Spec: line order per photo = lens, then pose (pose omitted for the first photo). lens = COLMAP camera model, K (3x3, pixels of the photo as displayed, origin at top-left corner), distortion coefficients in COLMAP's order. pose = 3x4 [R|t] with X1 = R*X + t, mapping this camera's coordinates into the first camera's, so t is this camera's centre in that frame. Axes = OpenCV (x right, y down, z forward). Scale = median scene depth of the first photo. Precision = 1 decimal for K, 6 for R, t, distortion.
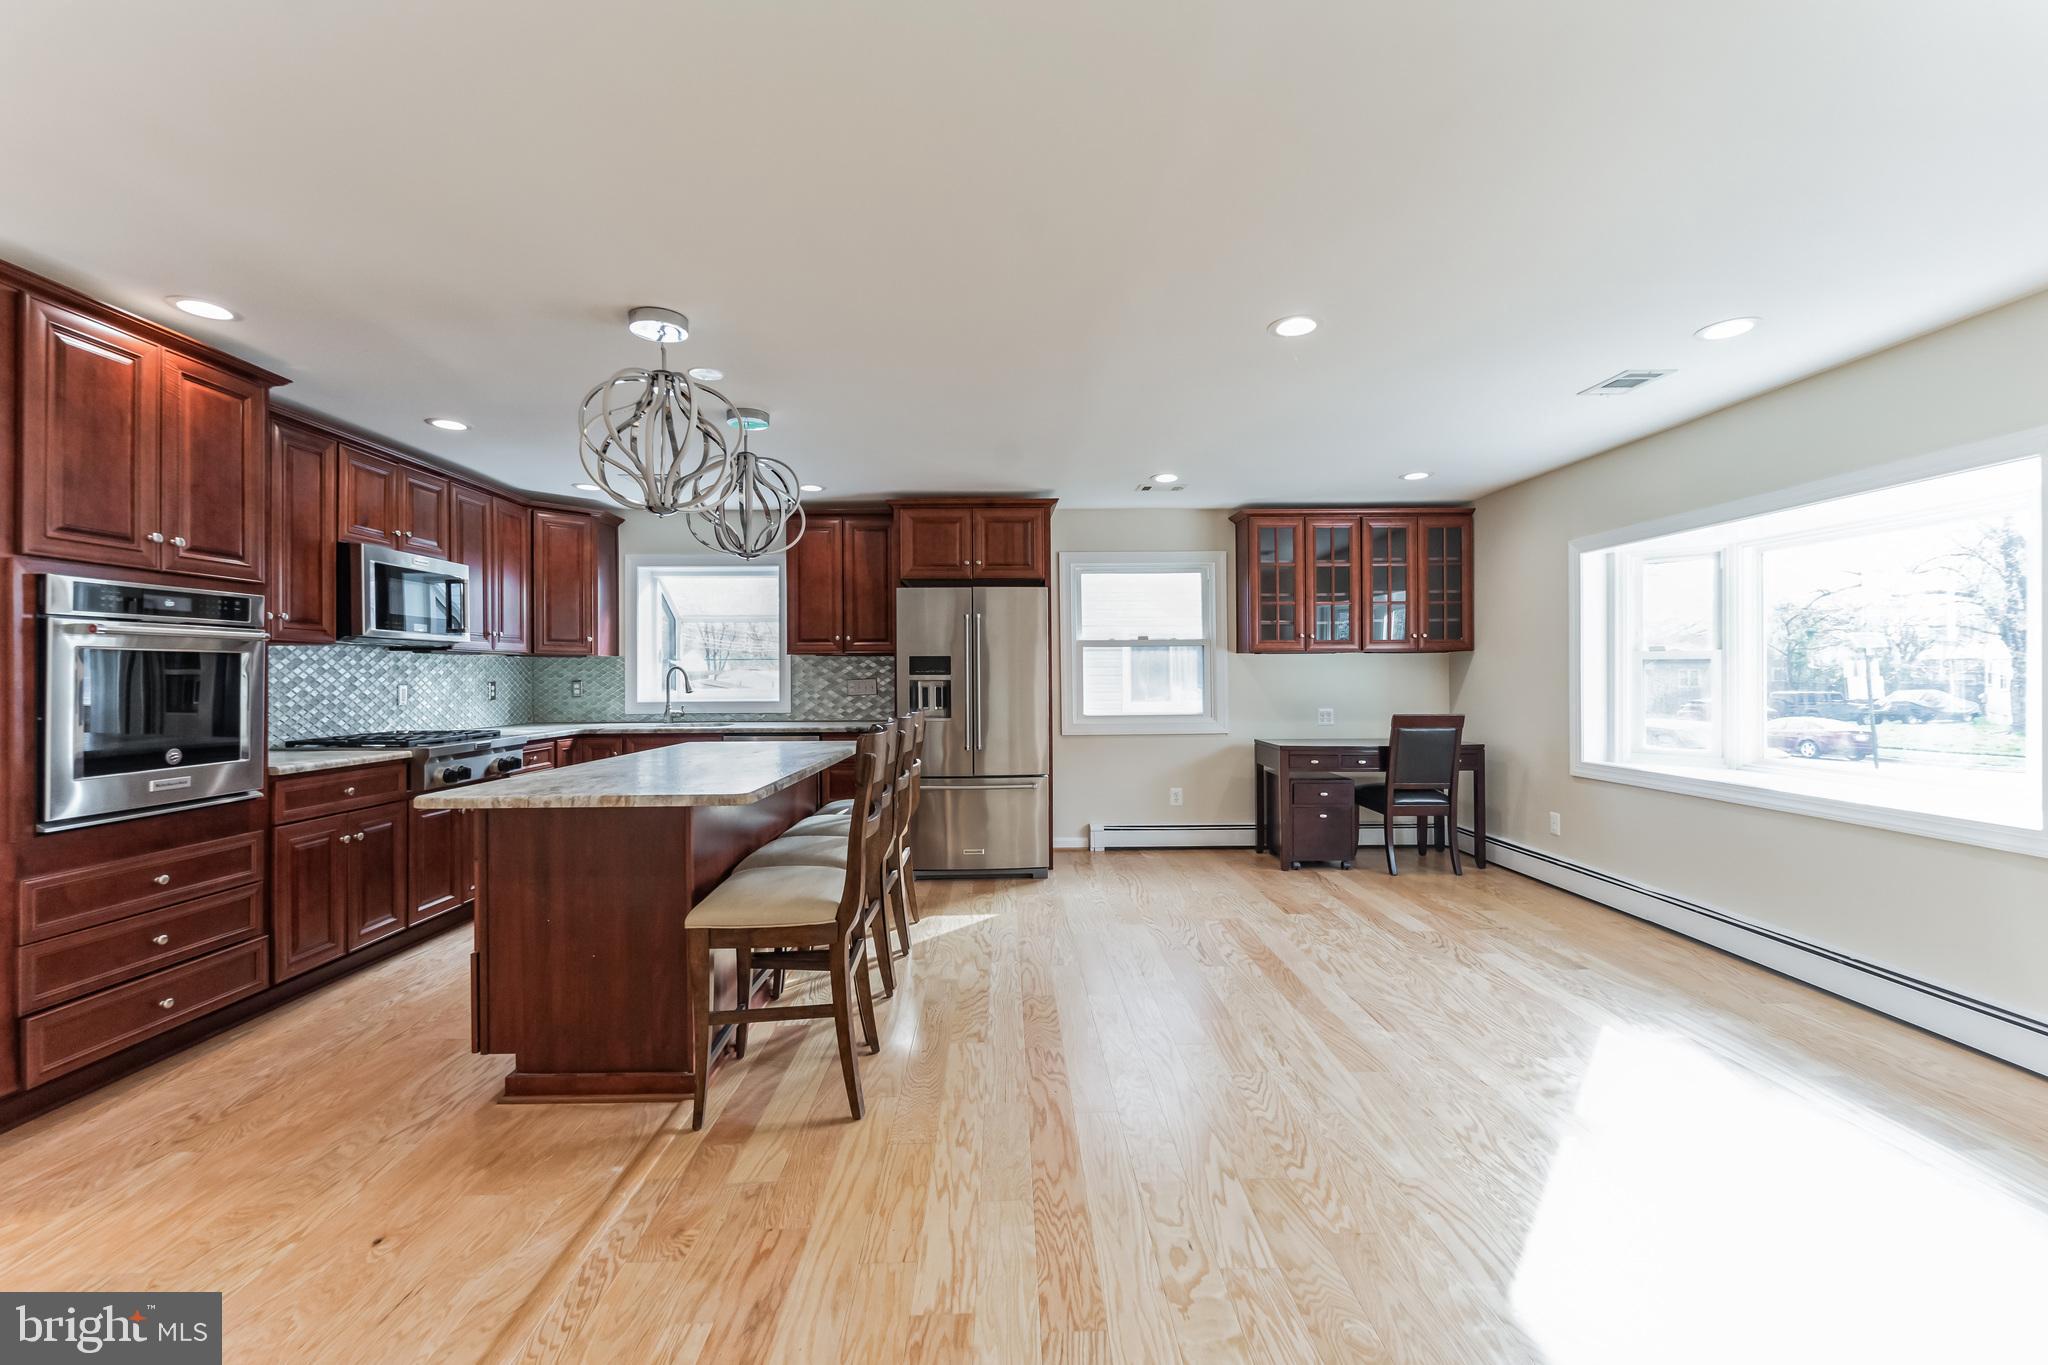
lens RADIAL K [[839.7, 0, 1024.5], [0, 839.7, 670.0], [0, 0, 1]] dist [-0.002161, -0.000357]
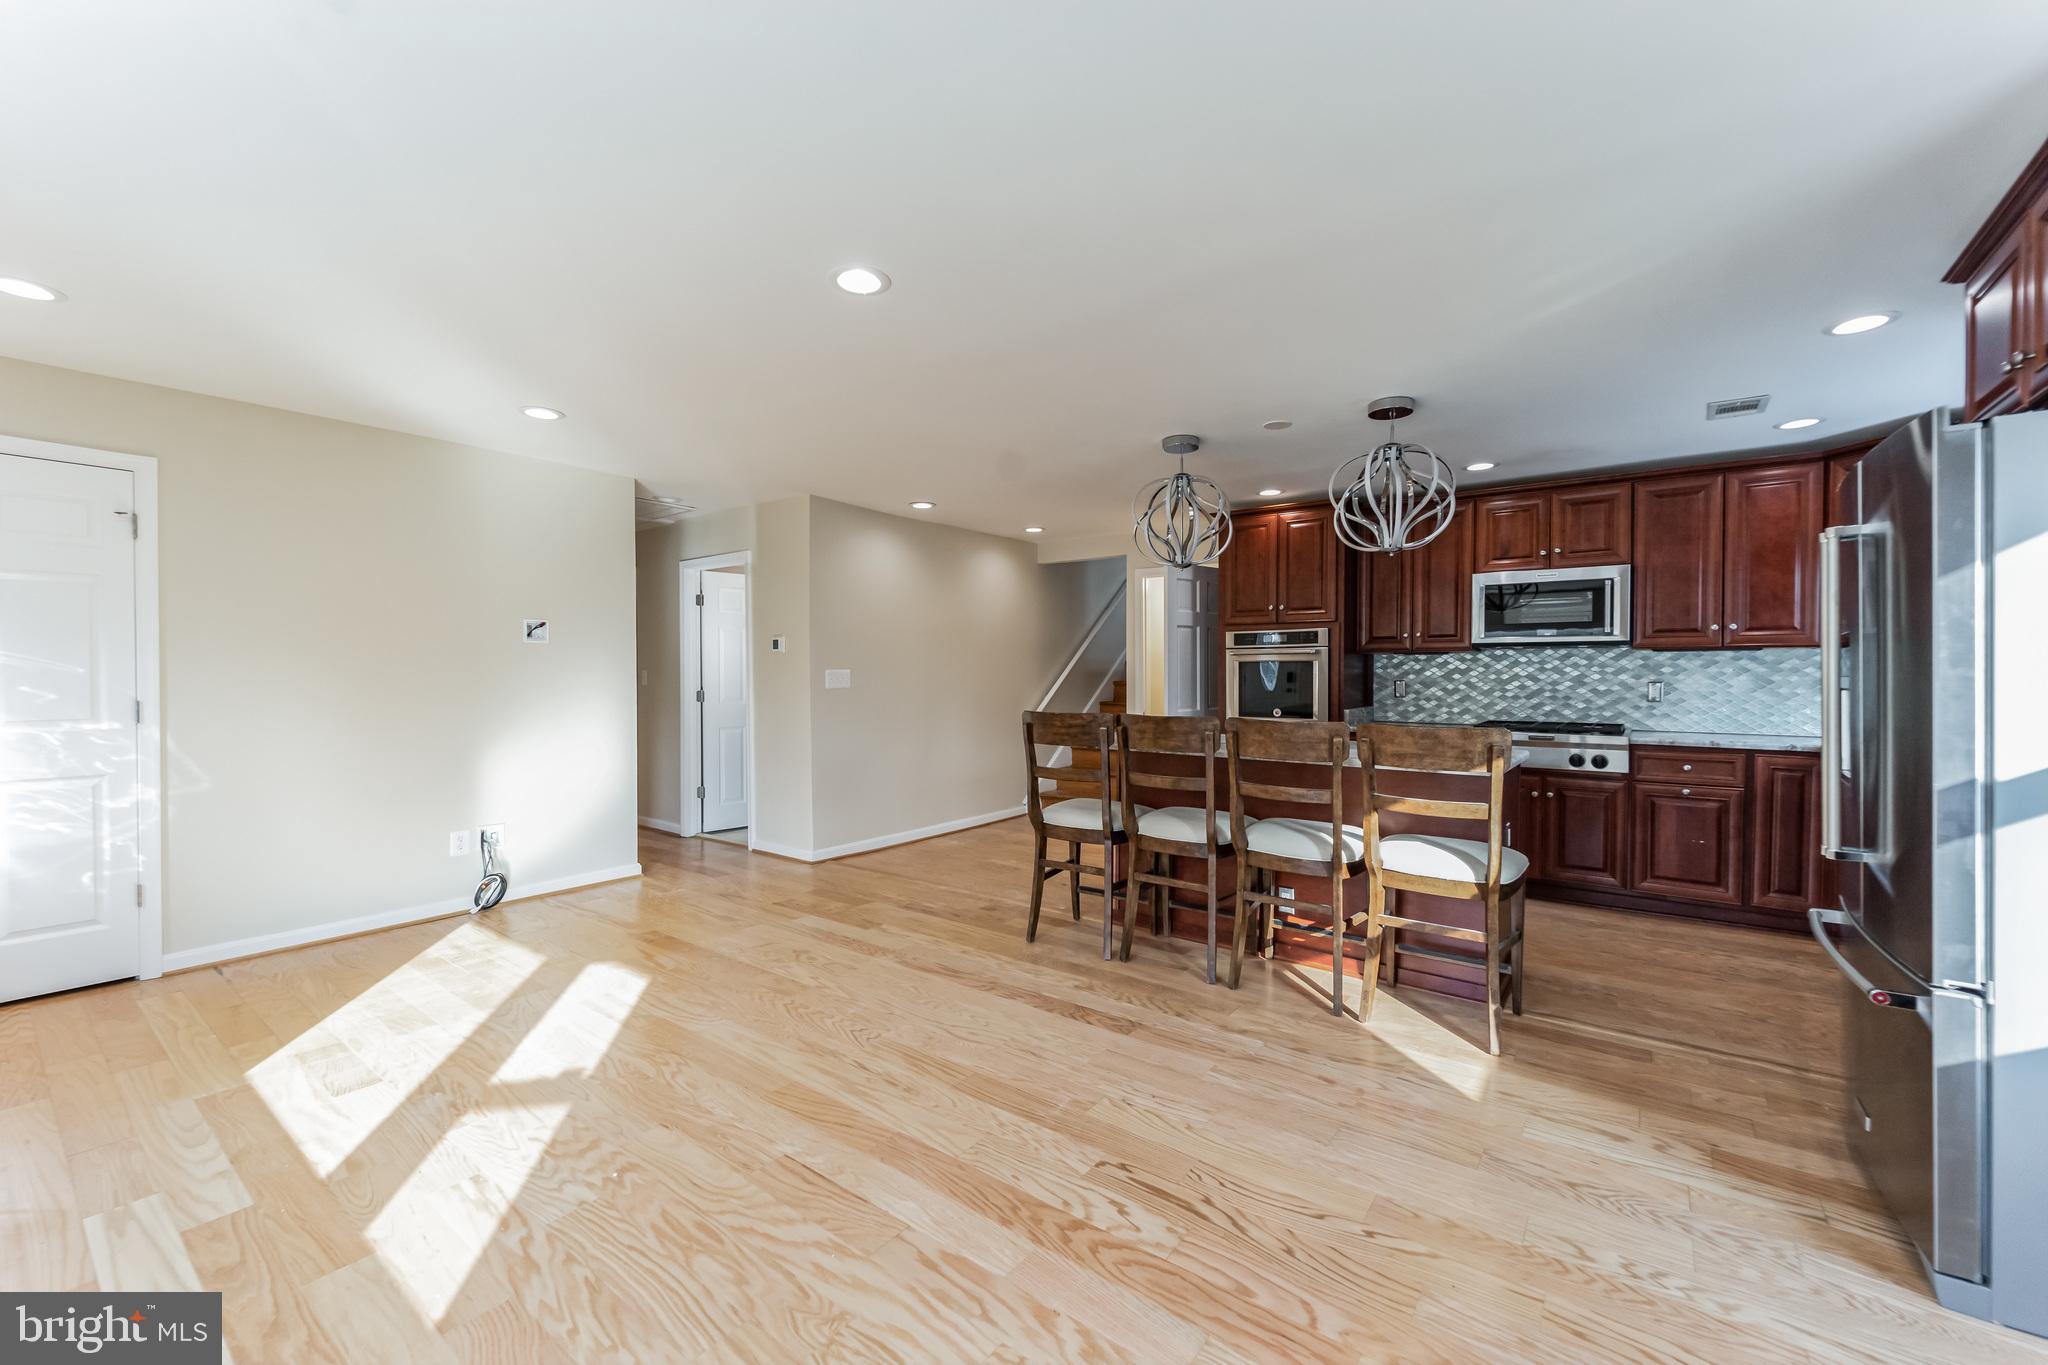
lens RADIAL K [[826.0, 0, 1027.8], [0, 826.0, 680.5], [0, 0, 1]] dist [-0.000290, -0.000276]
pose [[-0.623080, 0.010667, -0.782085, 0.647459], [0.006080, 0.999943, 0.008794, 0.001981], [0.782134, 0.000724, -0.623109, 1.211440]]
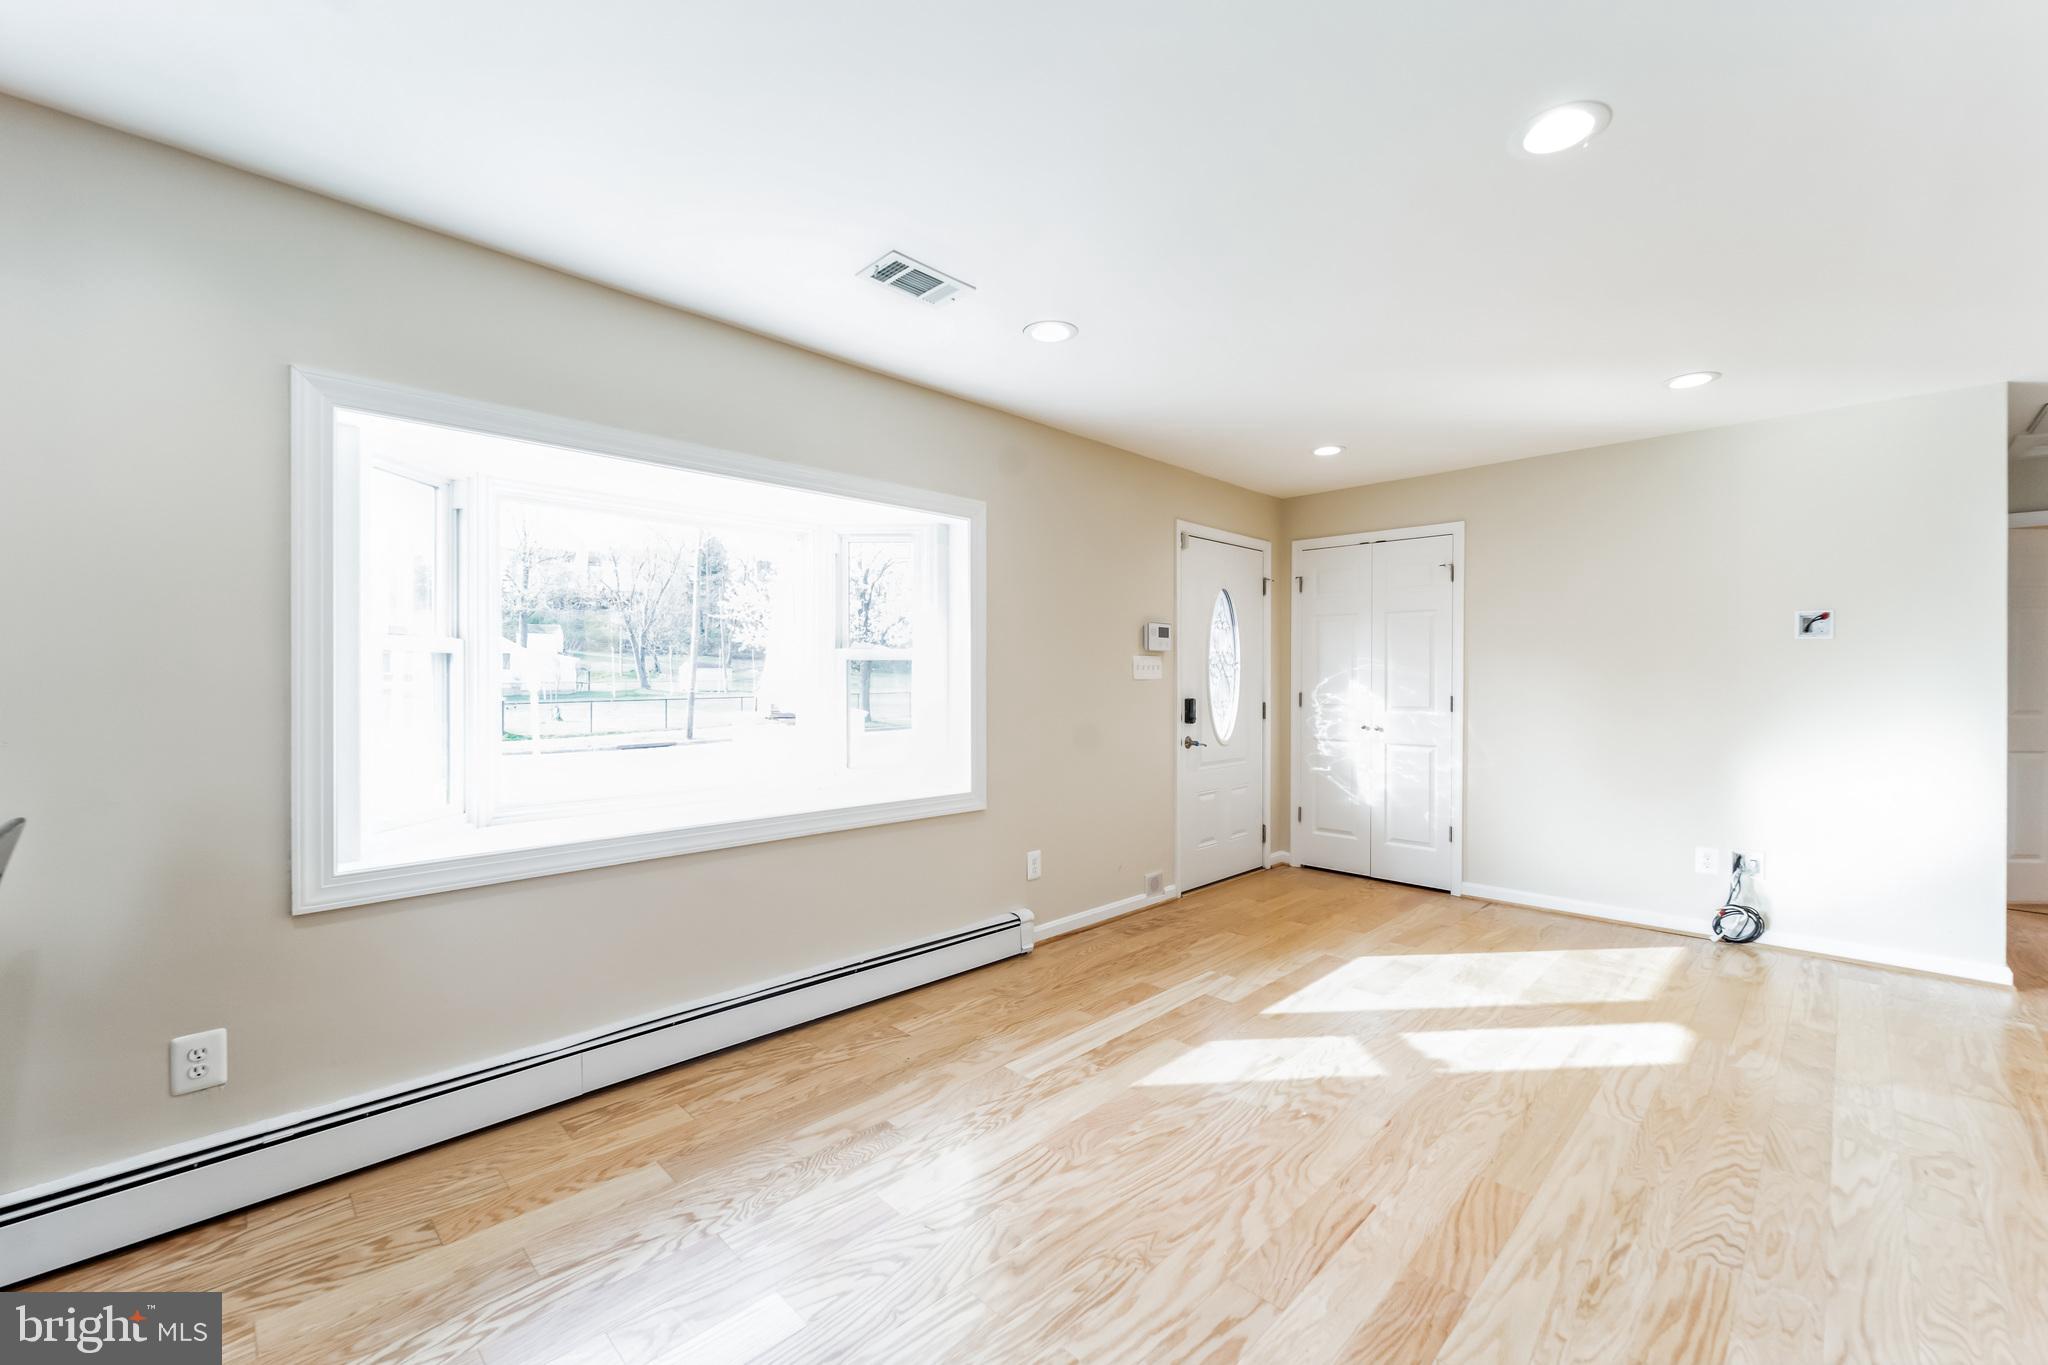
lens RADIAL K [[826.0, 0, 1027.8], [0, 826.0, 680.5], [0, 0, 1]] dist [-0.000290, -0.000276]
pose [[-0.691799, -0.001555, 0.722089, 0.109059], [-0.003732, 0.999992, -0.001422, 0.006269], [-0.722081, -0.003679, -0.691799, 1.240528]]
